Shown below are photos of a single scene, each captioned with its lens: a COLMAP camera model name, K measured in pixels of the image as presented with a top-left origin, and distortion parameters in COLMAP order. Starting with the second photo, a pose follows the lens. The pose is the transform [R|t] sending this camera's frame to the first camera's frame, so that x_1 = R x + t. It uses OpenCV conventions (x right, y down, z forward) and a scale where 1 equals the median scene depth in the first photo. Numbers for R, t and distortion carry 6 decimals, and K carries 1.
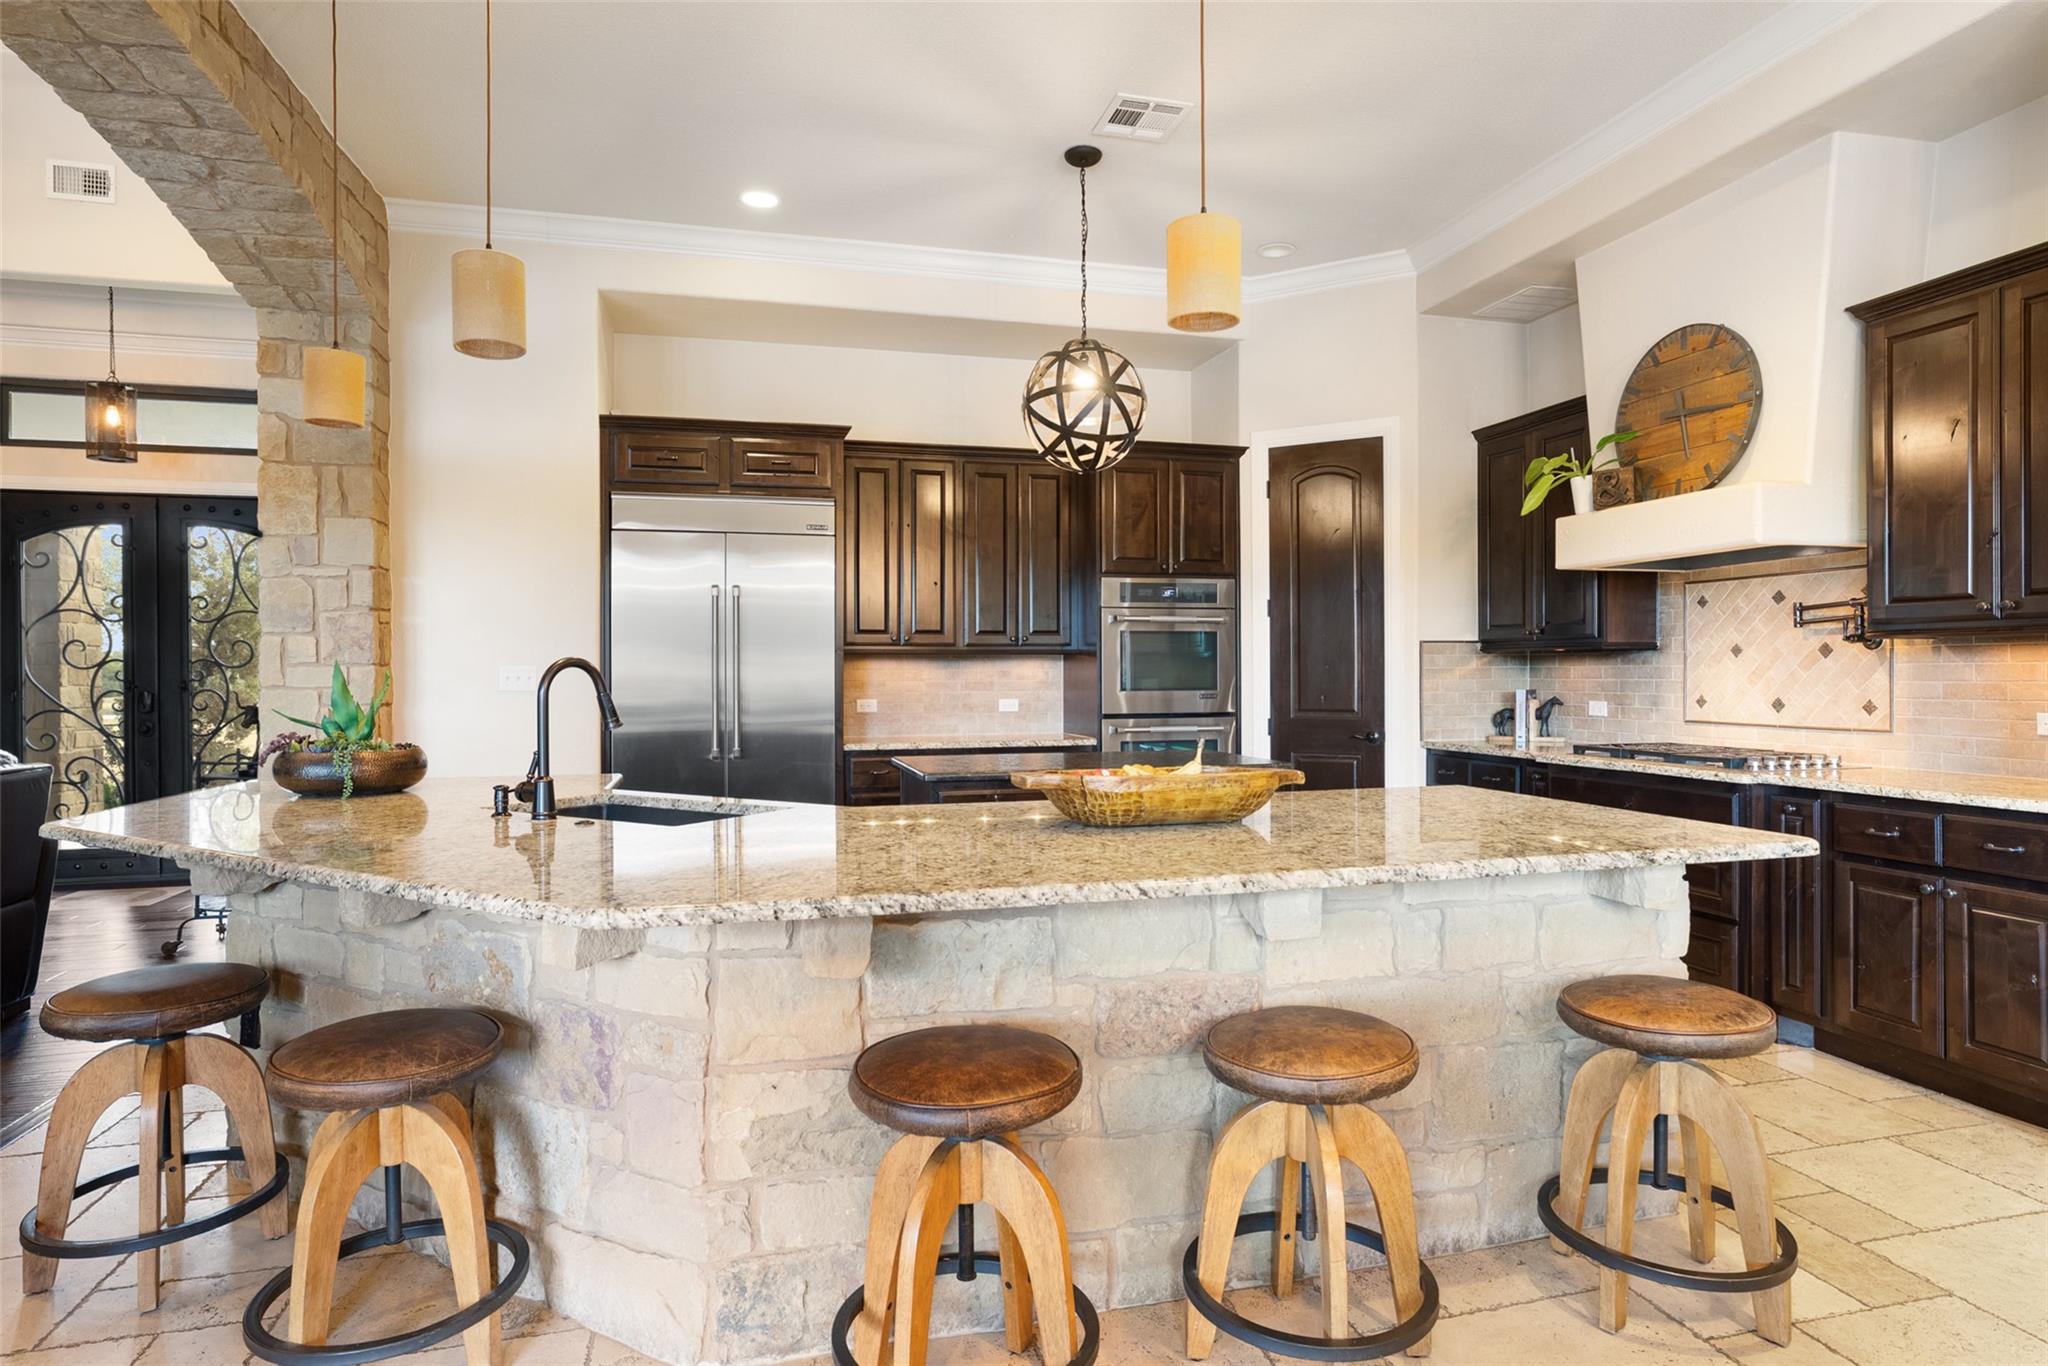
lens RADIAL K [[1130.3, 0, 1018.3], [0, 1130.3, 689.6], [0, 0, 1]] dist [0.005762, 0.001628]
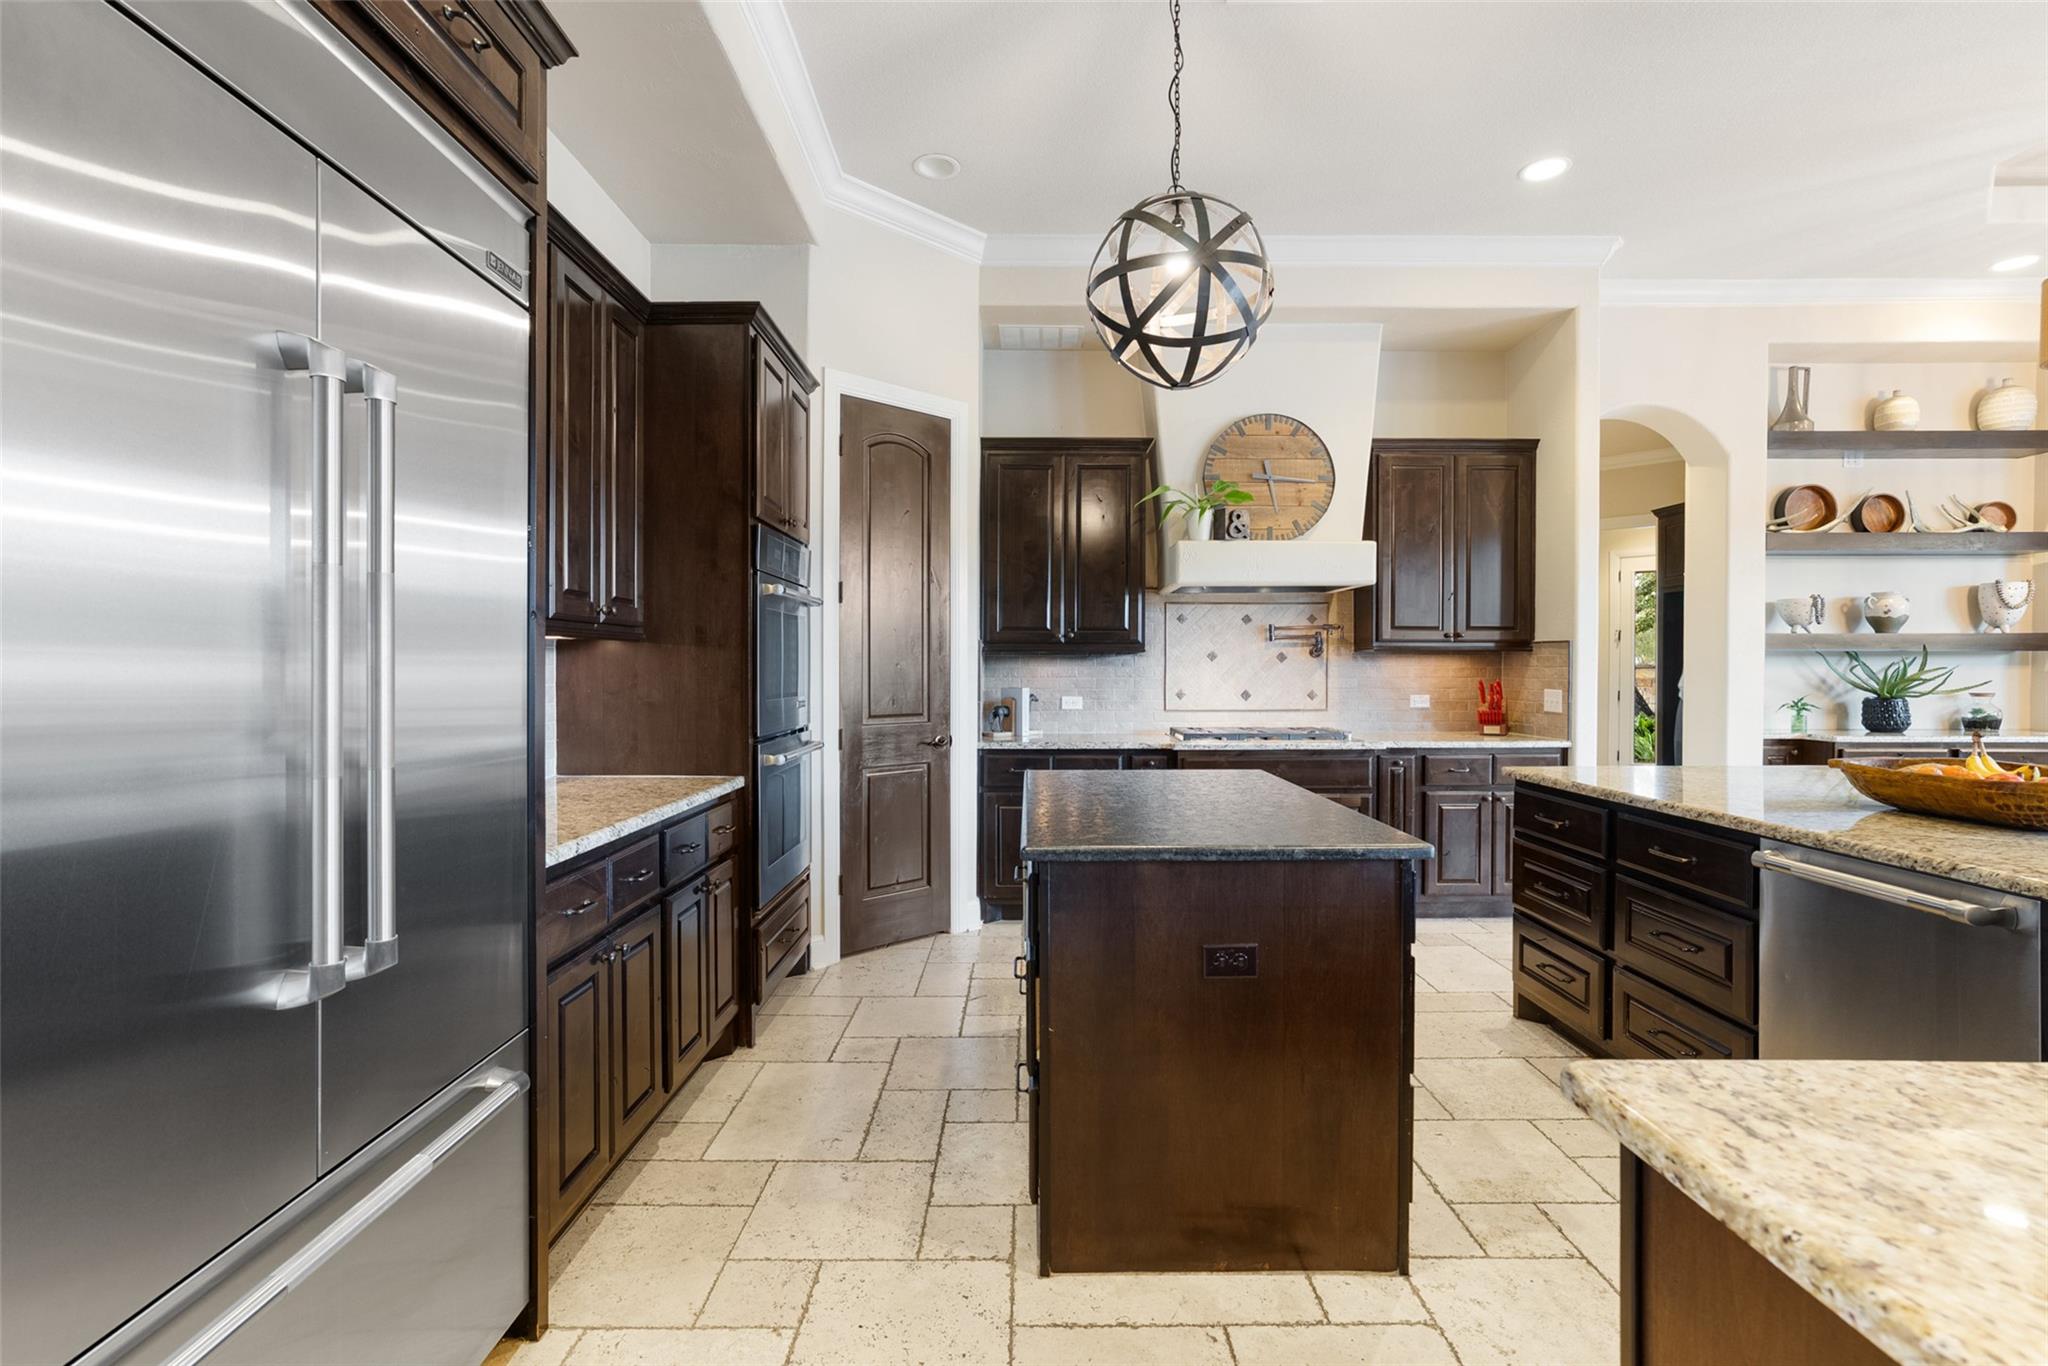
lens RADIAL K [[925.5, 0, 1023.2], [0, 925.5, 676.1], [0, 0, 1]] dist [-0.025645, 0.012836]
pose [[0.238044, -0.000348, 0.971254, -0.523533], [0.012526, 0.999918, -0.002712, -0.010795], [-0.971174, 0.012811, 0.238029, 0.999259]]
